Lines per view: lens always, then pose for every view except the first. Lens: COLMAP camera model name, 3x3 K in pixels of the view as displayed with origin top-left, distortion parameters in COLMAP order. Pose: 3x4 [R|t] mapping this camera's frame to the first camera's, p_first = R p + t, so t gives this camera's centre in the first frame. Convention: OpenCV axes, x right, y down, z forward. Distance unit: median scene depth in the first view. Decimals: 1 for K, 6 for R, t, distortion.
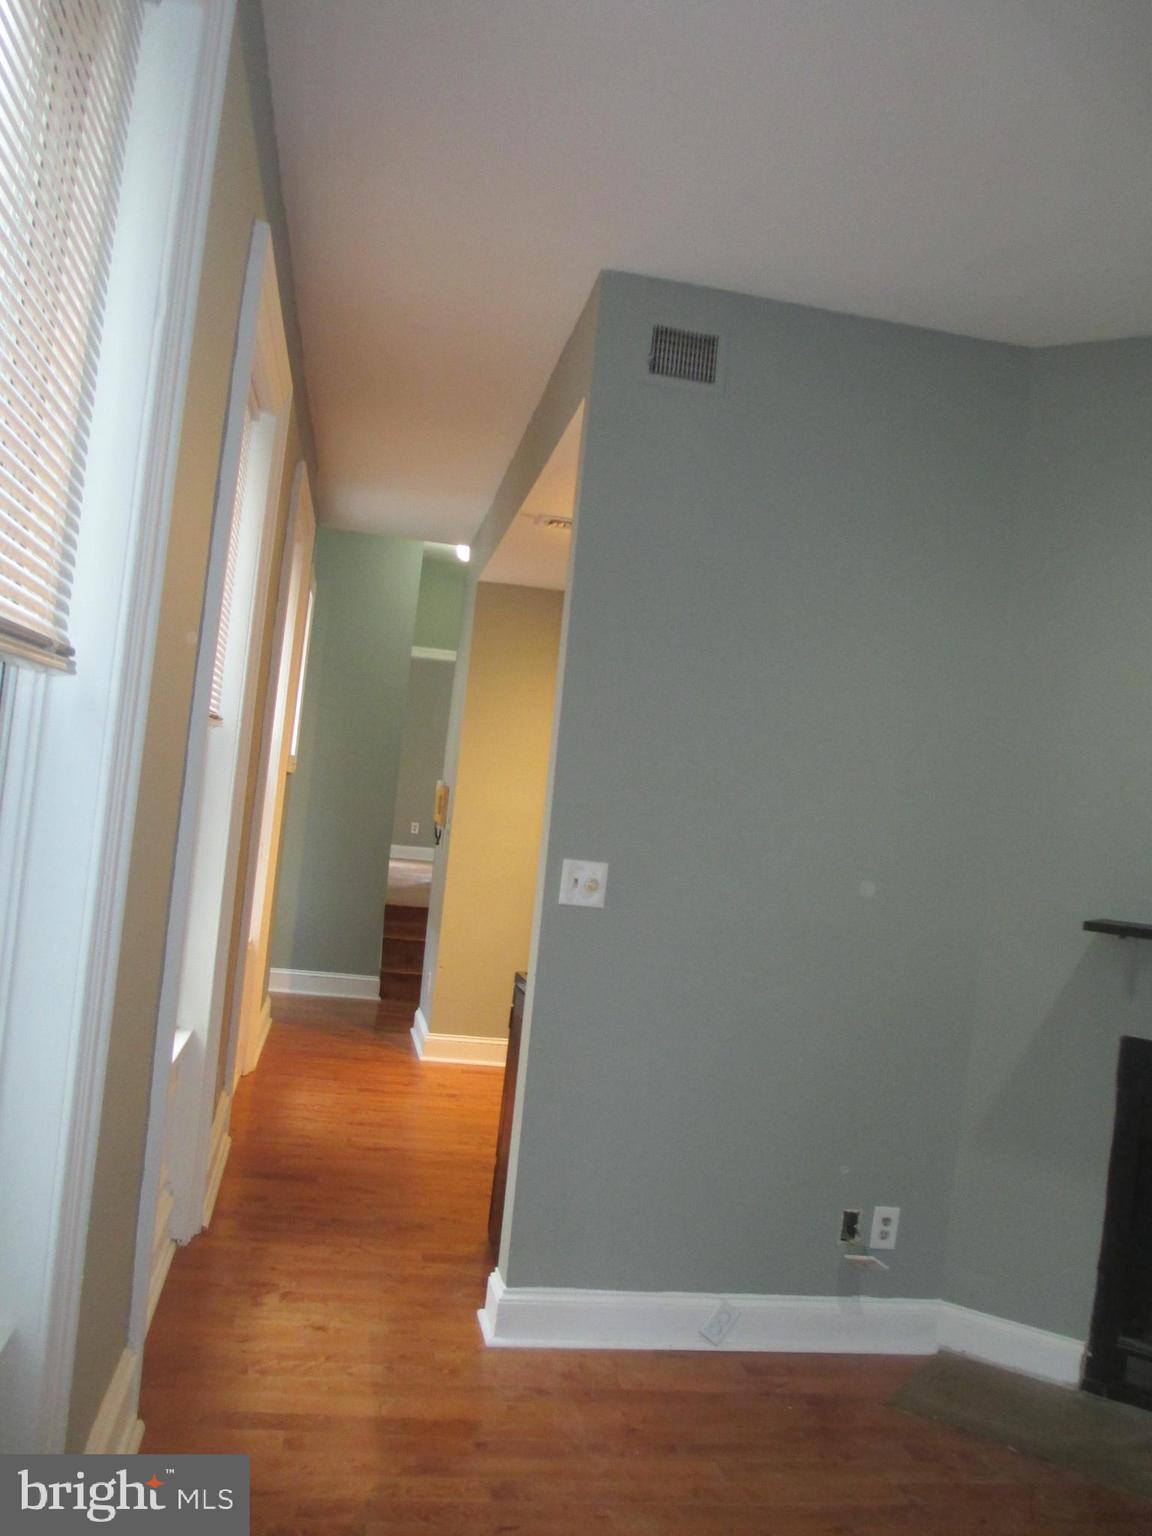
lens RADIAL K [[1262.6, 0, 573.8], [0, 1262.6, 768.6], [0, 0, 1]] dist [-0.071737, 0.027539]
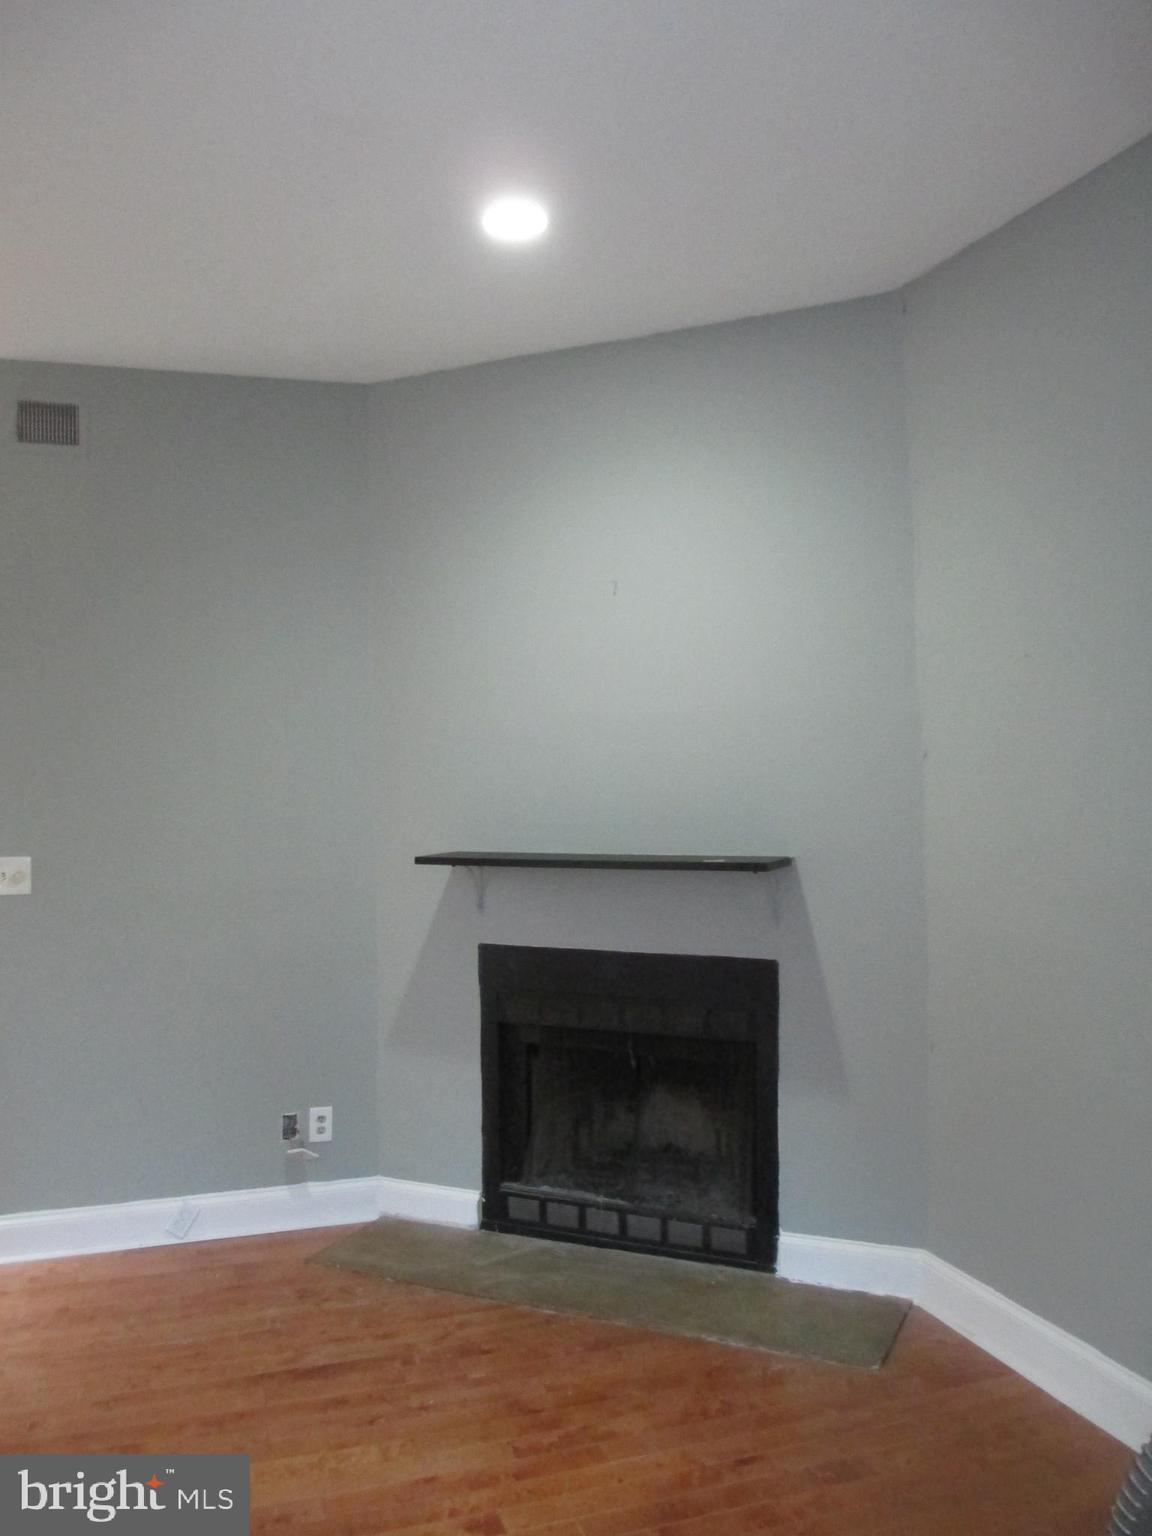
lens RADIAL K [[1262.6, 0, 578.0], [0, 1262.6, 768.2], [0, 0, 1]] dist [-0.071737, 0.027539]
pose [[0.980281, -0.114878, 0.160787, 0.348733], [0.108958, 0.993018, 0.045196, -0.005039], [-0.164856, -0.026785, 0.985954, -0.244837]]
